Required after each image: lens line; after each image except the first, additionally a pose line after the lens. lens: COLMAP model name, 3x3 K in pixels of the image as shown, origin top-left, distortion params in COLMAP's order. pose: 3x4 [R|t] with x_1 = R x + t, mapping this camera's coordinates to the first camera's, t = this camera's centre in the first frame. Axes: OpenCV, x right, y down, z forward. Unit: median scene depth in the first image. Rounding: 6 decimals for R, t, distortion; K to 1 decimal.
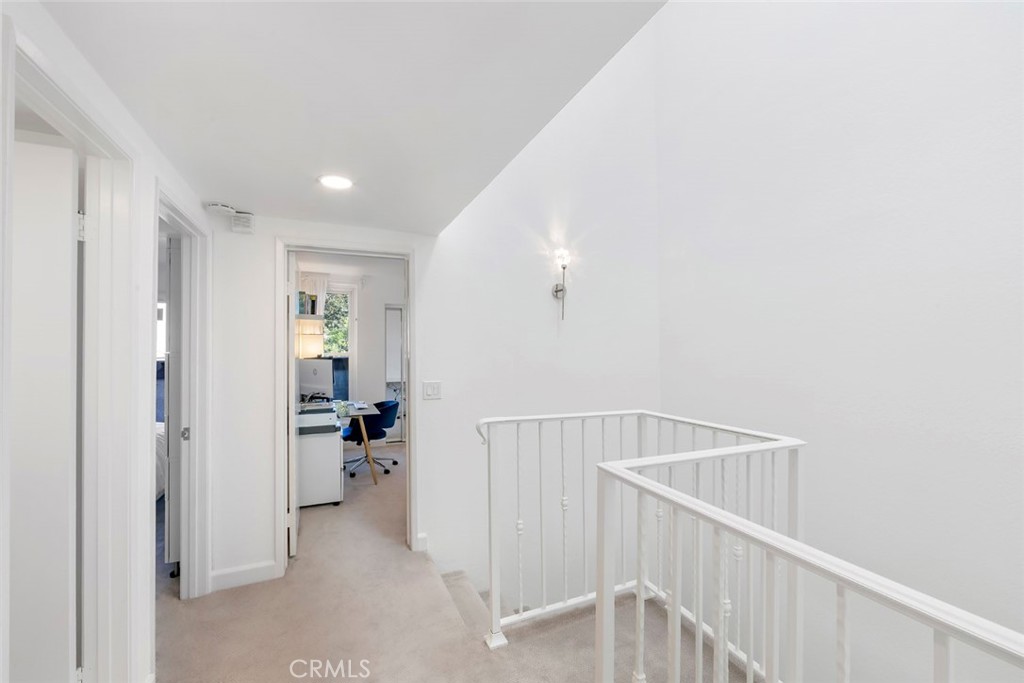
lens RADIAL K [[416.2, 0, 520.3], [0, 416.2, 337.3], [0, 0, 1]] dist [0.008352, -0.000053]
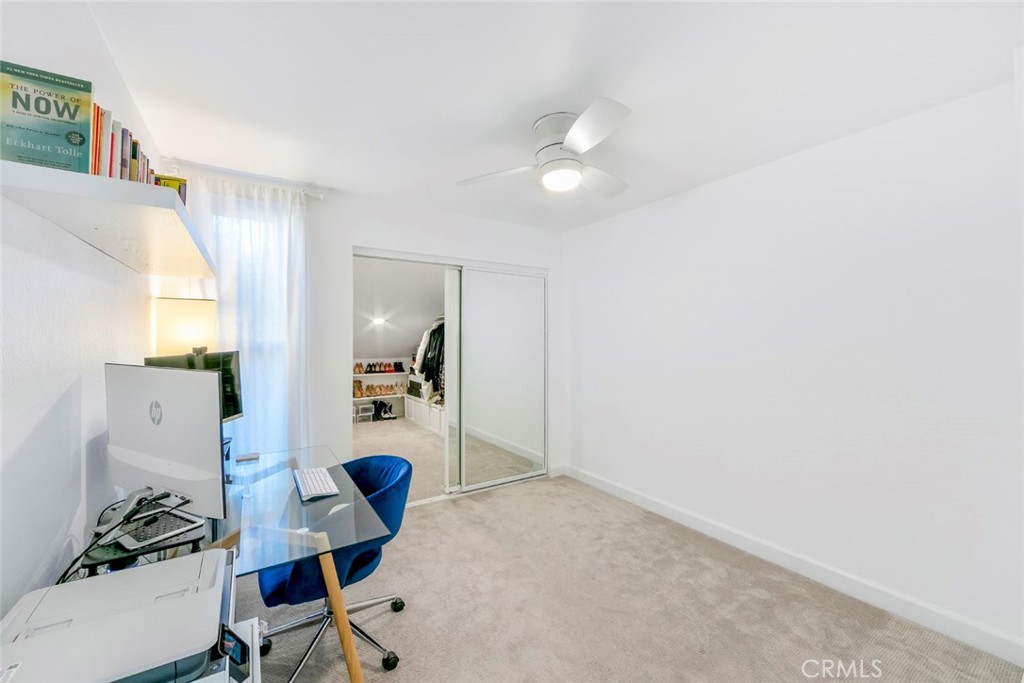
lens RADIAL K [[416.2, 0, 520.3], [0, 416.2, 337.3], [0, 0, 1]] dist [0.008352, -0.000053]
pose [[0.989230, 0.015886, 0.145503, -0.266113], [-0.020741, 0.999276, 0.031909, 0.016360], [-0.144890, -0.034584, 0.988843, 0.628244]]
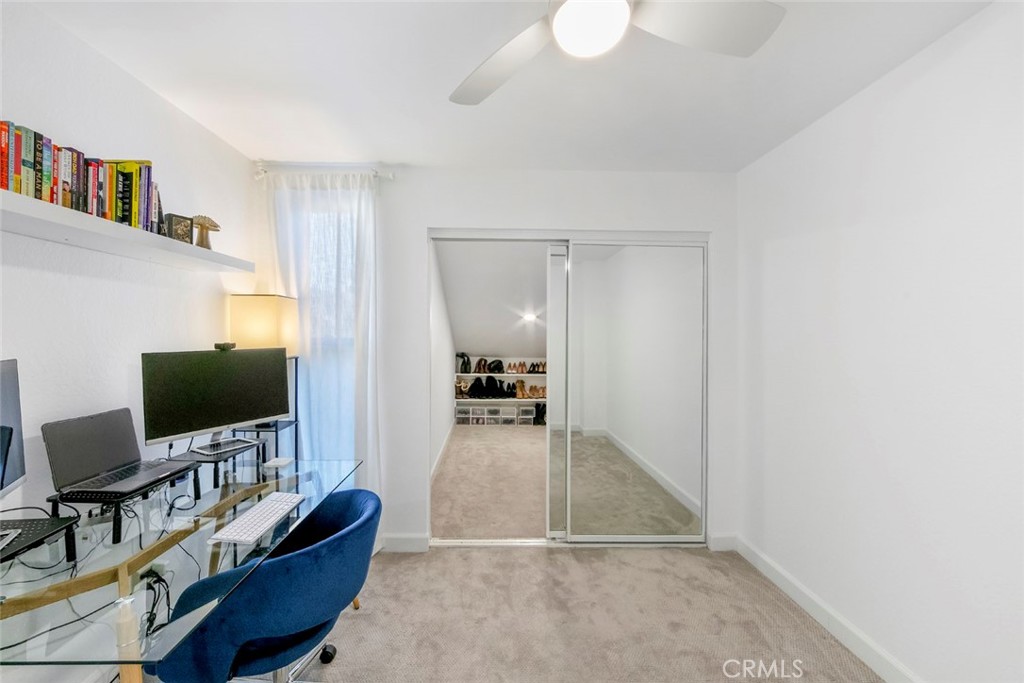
lens RADIAL K [[416.2, 0, 520.3], [0, 416.2, 337.3], [0, 0, 1]] dist [0.008352, -0.000053]
pose [[0.915241, 0.025217, -0.402118, -0.075557], [-0.008133, 0.998992, 0.044137, 0.021050], [0.402825, -0.037126, 0.914524, 0.867629]]
